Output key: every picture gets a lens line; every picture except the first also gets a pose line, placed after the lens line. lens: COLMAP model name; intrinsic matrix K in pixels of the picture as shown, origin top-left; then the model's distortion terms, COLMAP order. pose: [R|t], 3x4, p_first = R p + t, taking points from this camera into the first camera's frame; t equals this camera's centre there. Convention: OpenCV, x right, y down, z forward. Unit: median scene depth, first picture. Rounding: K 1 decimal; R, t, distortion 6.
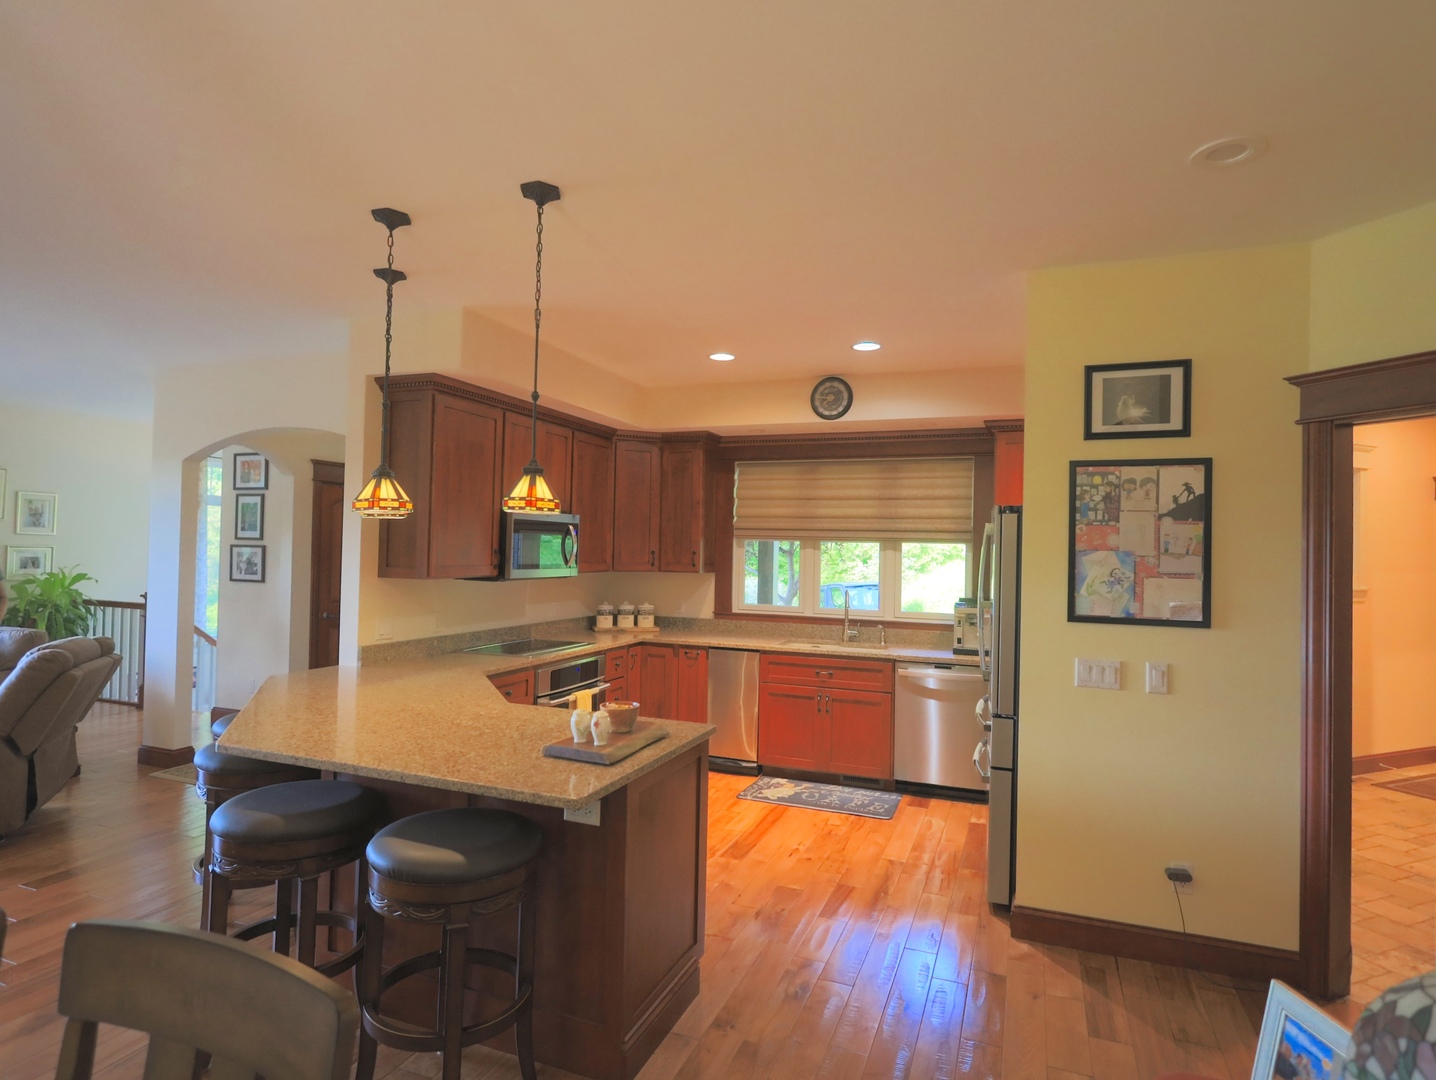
lens RADIAL K [[793.7, 0, 718.0], [0, 793.7, 540.0], [0, 0, 1]] dist [0.000347, -0.000759]
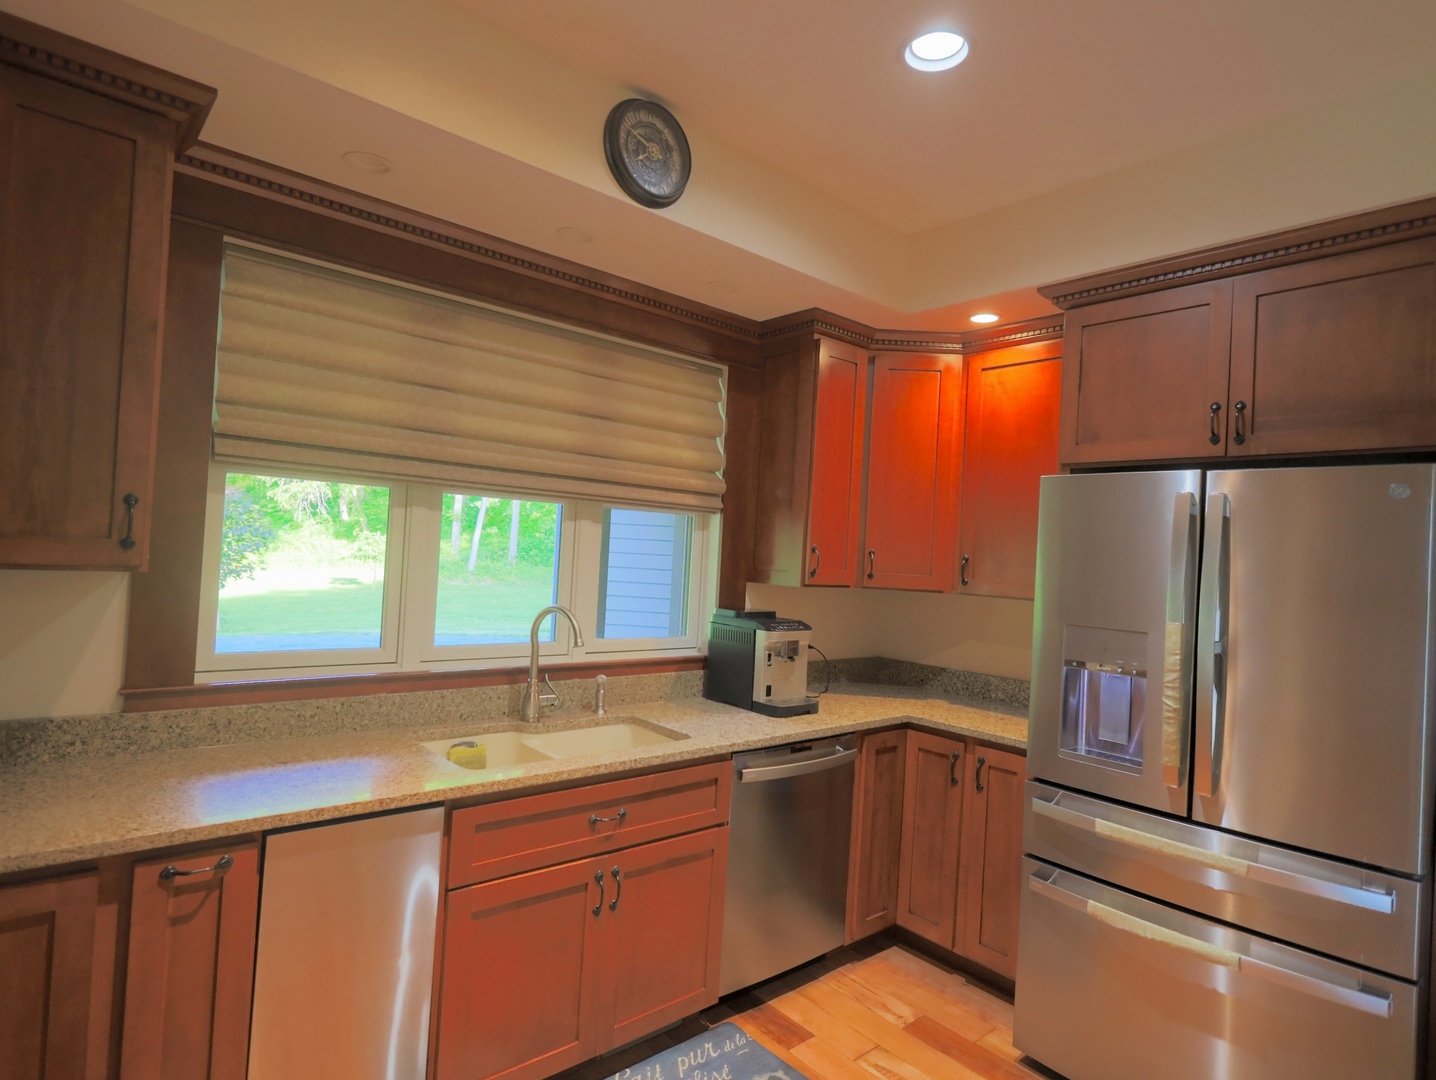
lens RADIAL K [[793.7, 0, 718.0], [0, 793.7, 540.0], [0, 0, 1]] dist [0.000347, -0.000759]
pose [[0.467355, 0.018132, 0.883884, -0.204463], [-0.057783, 0.998278, 0.010074, 0.017272], [-0.882180, -0.055781, 0.467598, 0.764417]]
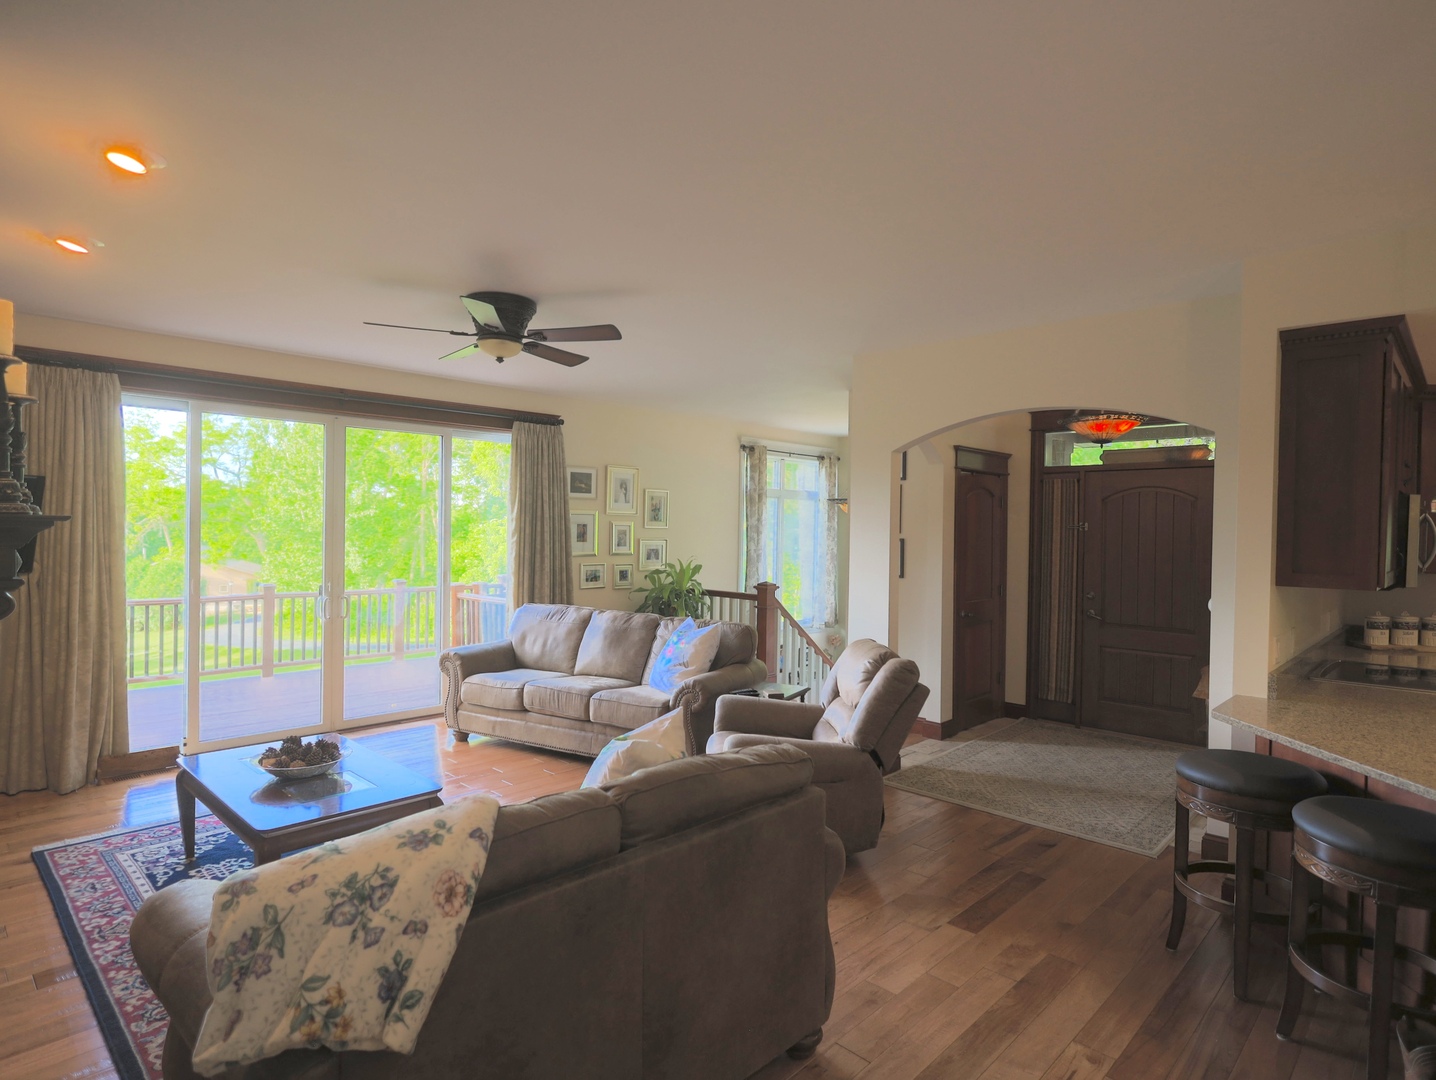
lens RADIAL K [[791.2, 0, 717.8], [0, 791.2, 536.9], [0, 0, 1]] dist [0.001824, -0.000935]
pose [[0.921648, -0.003404, -0.388011, -0.507041], [0.010004, 0.999838, 0.014992, -0.014942], [0.387897, -0.017699, 0.921533, 0.047088]]
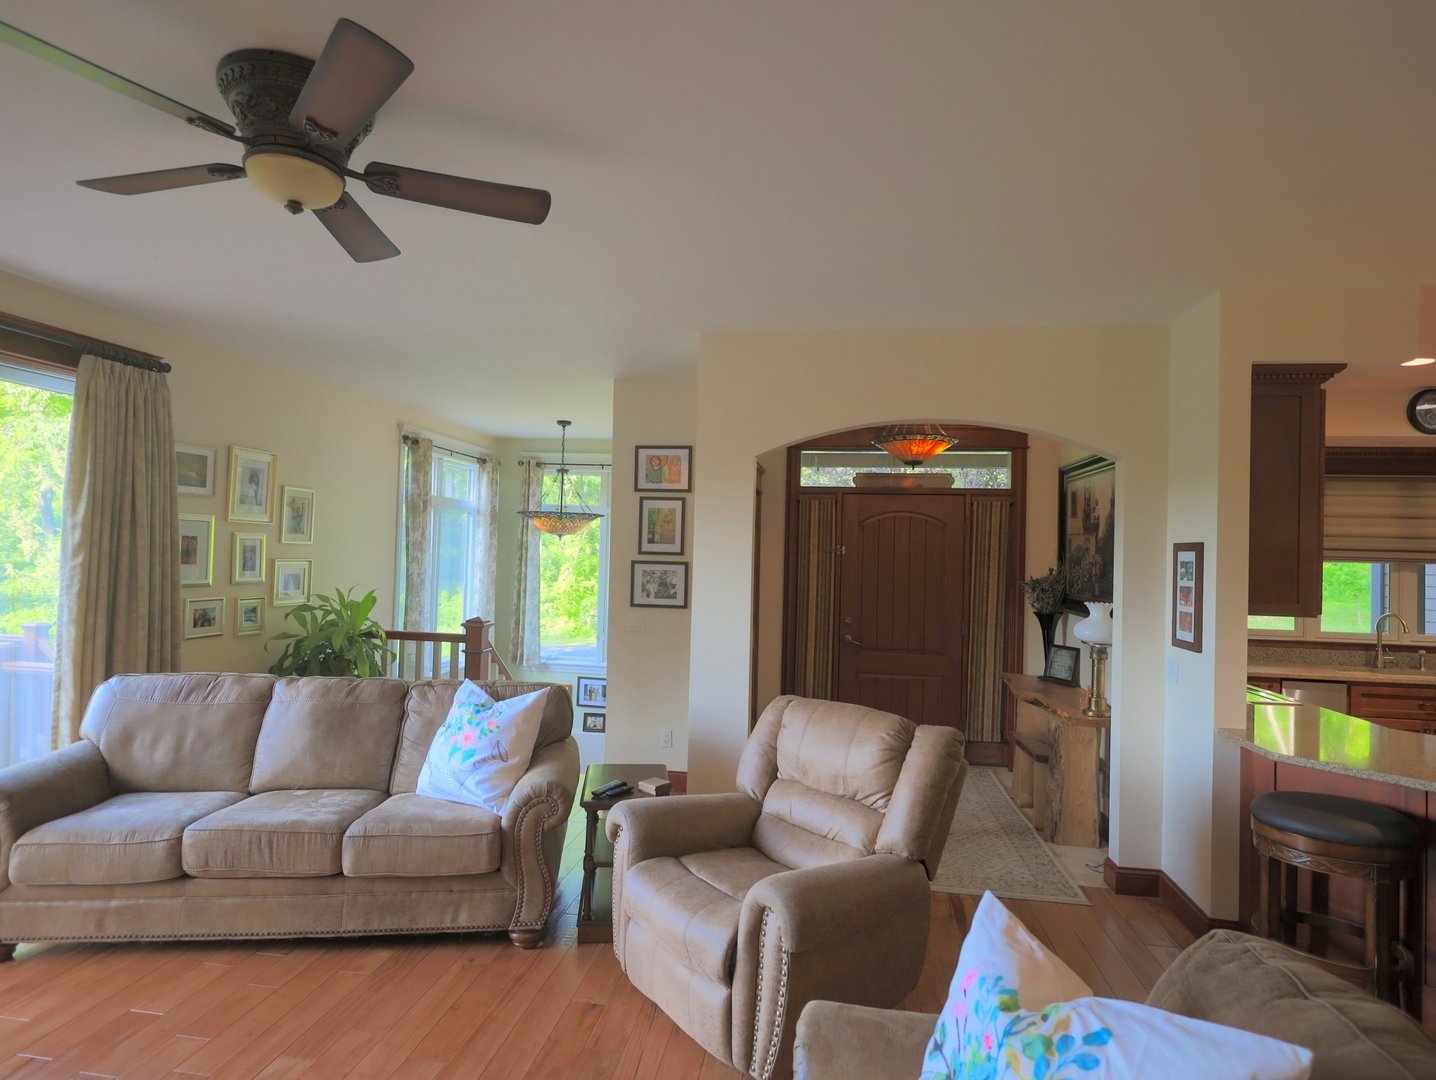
lens RADIAL K [[793.7, 0, 718.0], [0, 793.7, 540.0], [0, 0, 1]] dist [0.000347, -0.000759]
pose [[0.977630, 0.008697, 0.210151, -0.882000], [-0.008584, 0.999962, -0.001447, -0.018114], [-0.210156, -0.000389, 0.977668, 0.261518]]
